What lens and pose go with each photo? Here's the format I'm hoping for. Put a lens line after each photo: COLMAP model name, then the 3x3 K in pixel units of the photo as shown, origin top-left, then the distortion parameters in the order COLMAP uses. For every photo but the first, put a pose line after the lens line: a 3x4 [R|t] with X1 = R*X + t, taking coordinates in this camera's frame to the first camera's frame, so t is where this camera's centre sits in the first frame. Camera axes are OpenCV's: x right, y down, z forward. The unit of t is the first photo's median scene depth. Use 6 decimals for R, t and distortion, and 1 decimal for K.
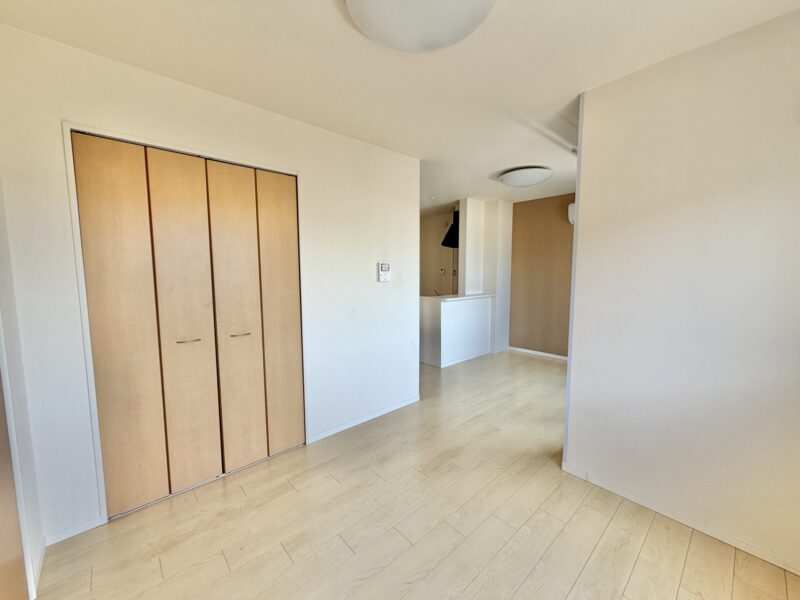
lens RADIAL K [[319.8, 0, 398.4], [0, 319.8, 299.3], [0, 0, 1]] dist [0.000467, 0.000201]
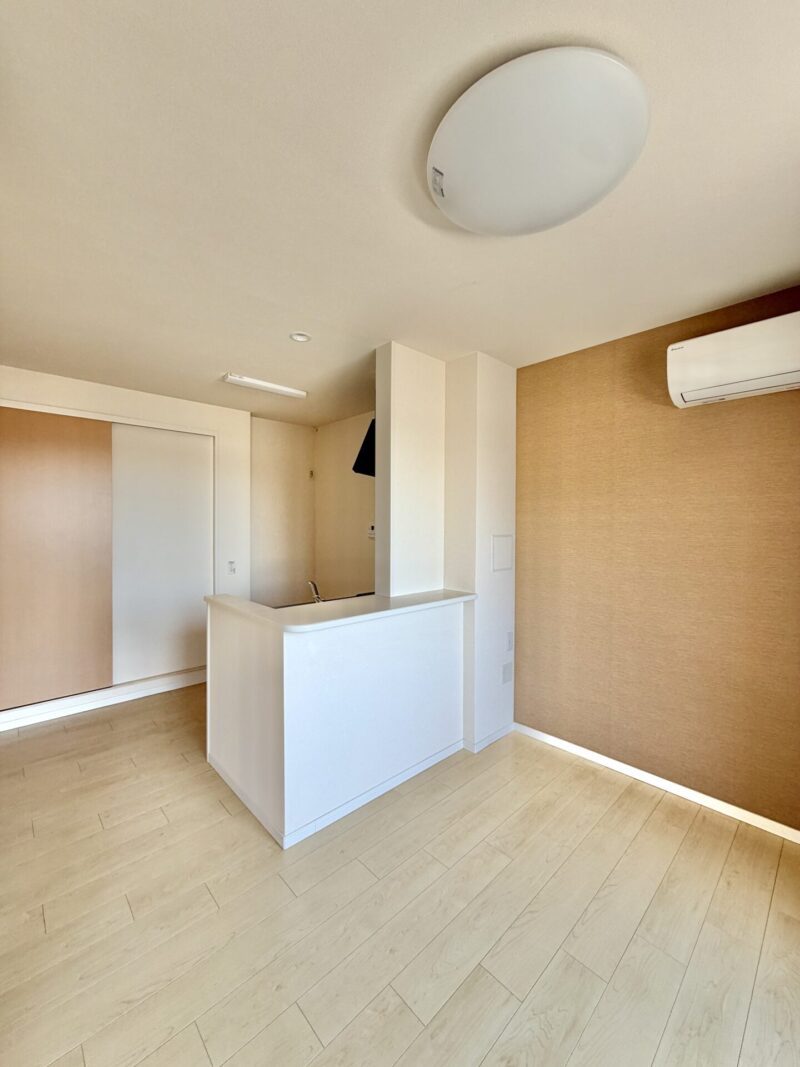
lens RADIAL K [[426.5, 0, 401.1], [0, 426.5, 530.0], [0, 0, 1]] dist [0.000467, 0.000201]
pose [[0.999651, 0.006144, 0.025709, 0.210042], [-0.004117, 0.996931, -0.078174, -0.055326], [-0.026111, 0.078041, 0.996608, 0.501627]]
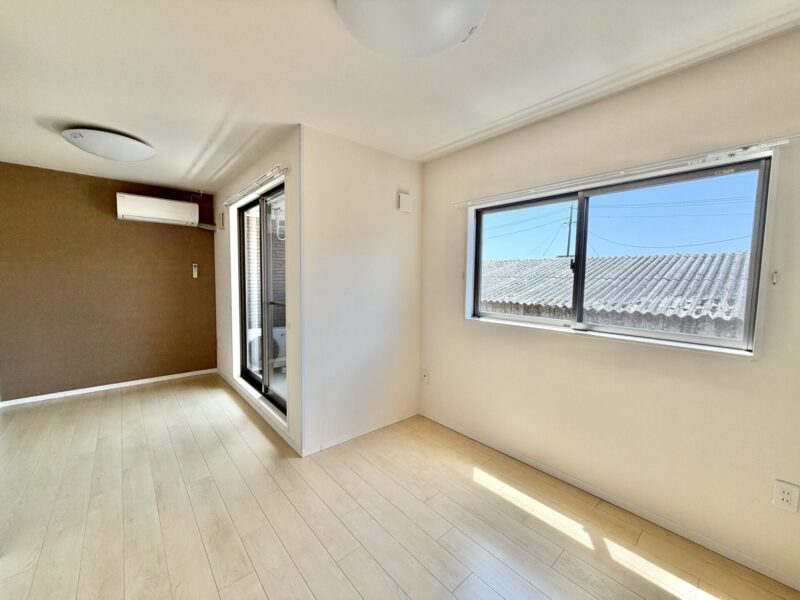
lens RADIAL K [[319.8, 0, 398.4], [0, 319.8, 299.3], [0, 0, 1]] dist [0.000467, 0.000201]
pose [[0.017621, -0.068200, 0.997516, -0.240183], [0.079070, 0.994641, 0.066607, -0.025267], [-0.996713, 0.077700, 0.022919, 0.264660]]
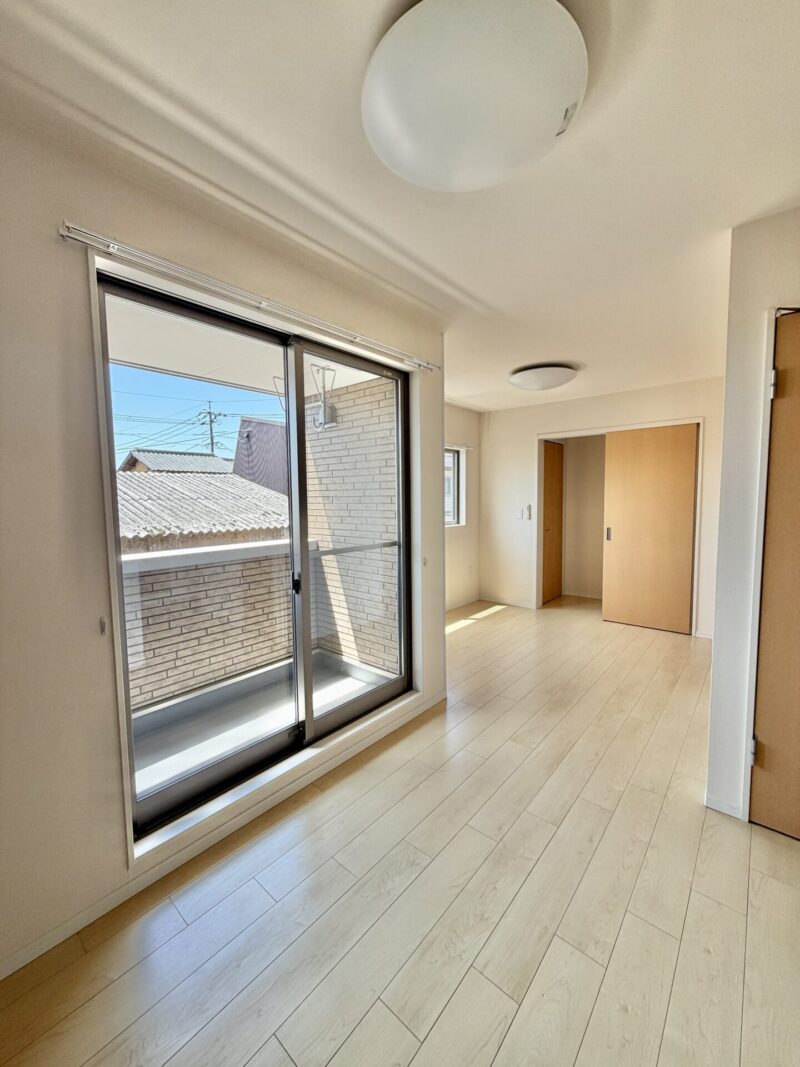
lens RADIAL K [[426.5, 0, 401.1], [0, 426.5, 530.0], [0, 0, 1]] dist [0.000467, 0.000201]
pose [[-0.992098, 0.023908, -0.123166, 0.356954], [0.002466, 0.985203, 0.171374, -0.097208], [0.125440, 0.169716, -0.977477, 0.974717]]
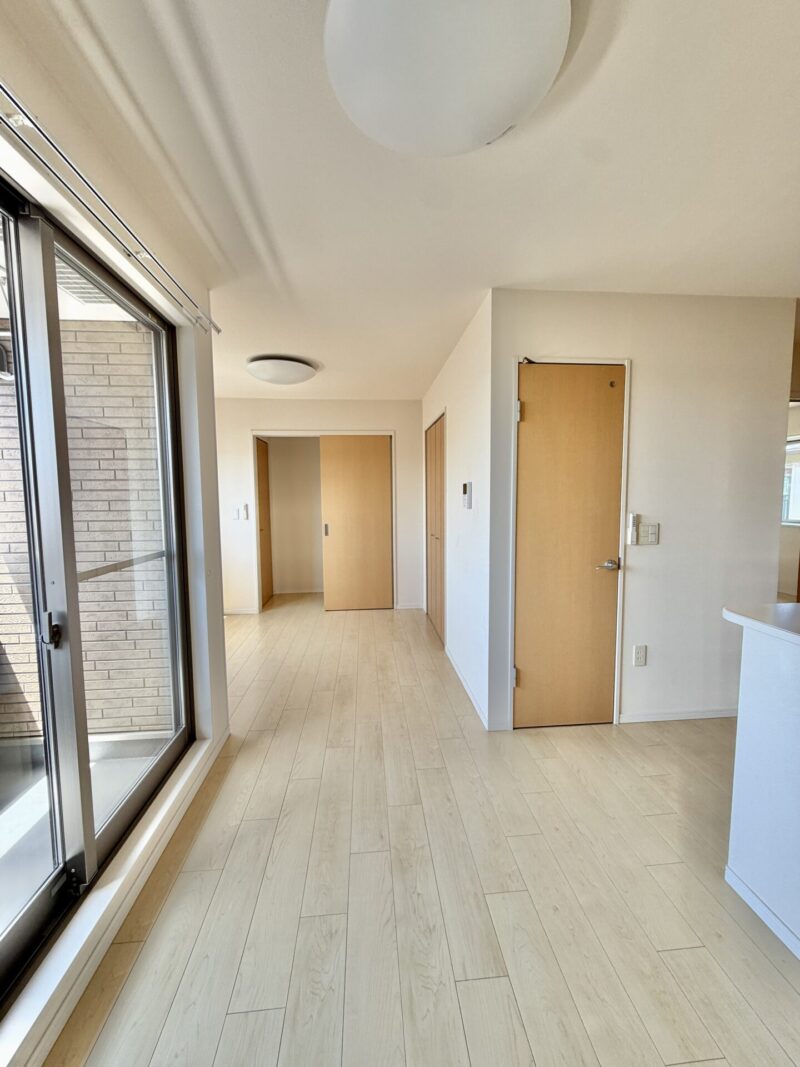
lens RADIAL K [[426.5, 0, 401.1], [0, 426.5, 530.0], [0, 0, 1]] dist [0.000467, 0.000201]
pose [[-0.602429, 0.072204, -0.794900, 0.481708], [-0.065666, 0.988040, 0.139514, -0.079845], [0.795466, 0.136245, -0.590483, 0.857453]]
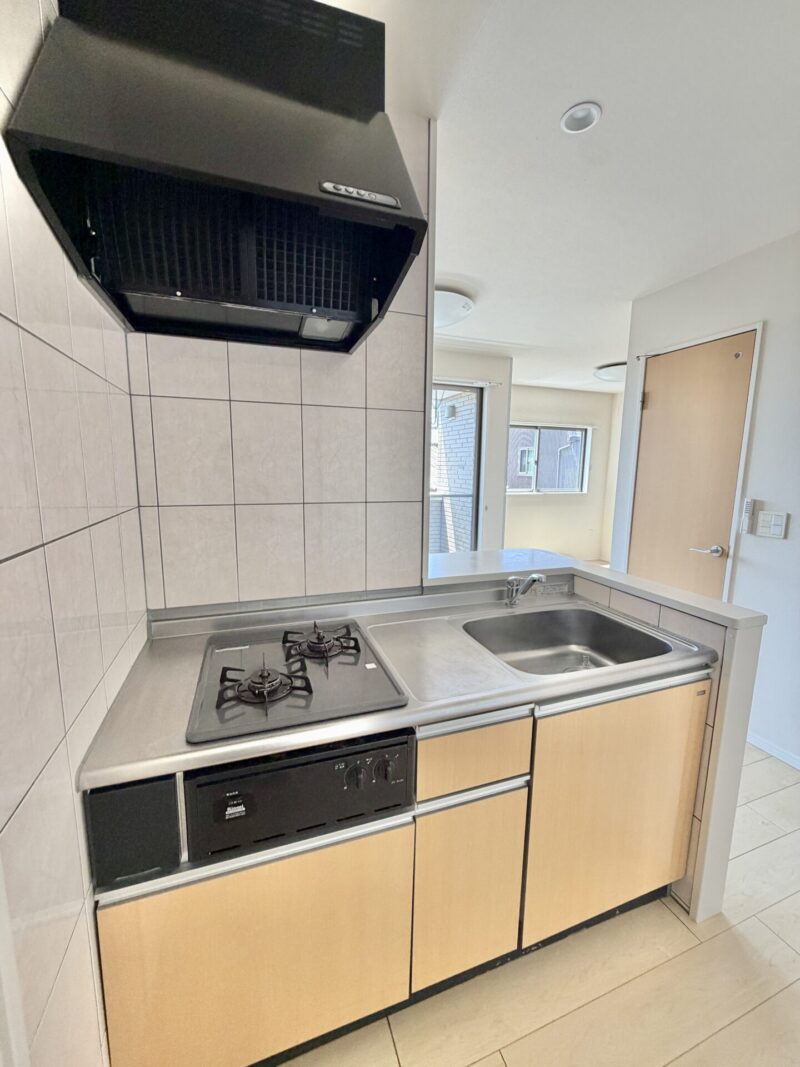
lens RADIAL K [[426.5, 0, 401.1], [0, 426.5, 530.0], [0, 0, 1]] dist [0.000467, 0.000201]
pose [[-0.925122, -0.064997, 0.374066, 0.095121], [0.026019, 0.972068, 0.233254, -0.126101], [-0.378778, 0.225521, -0.897590, 1.301479]]
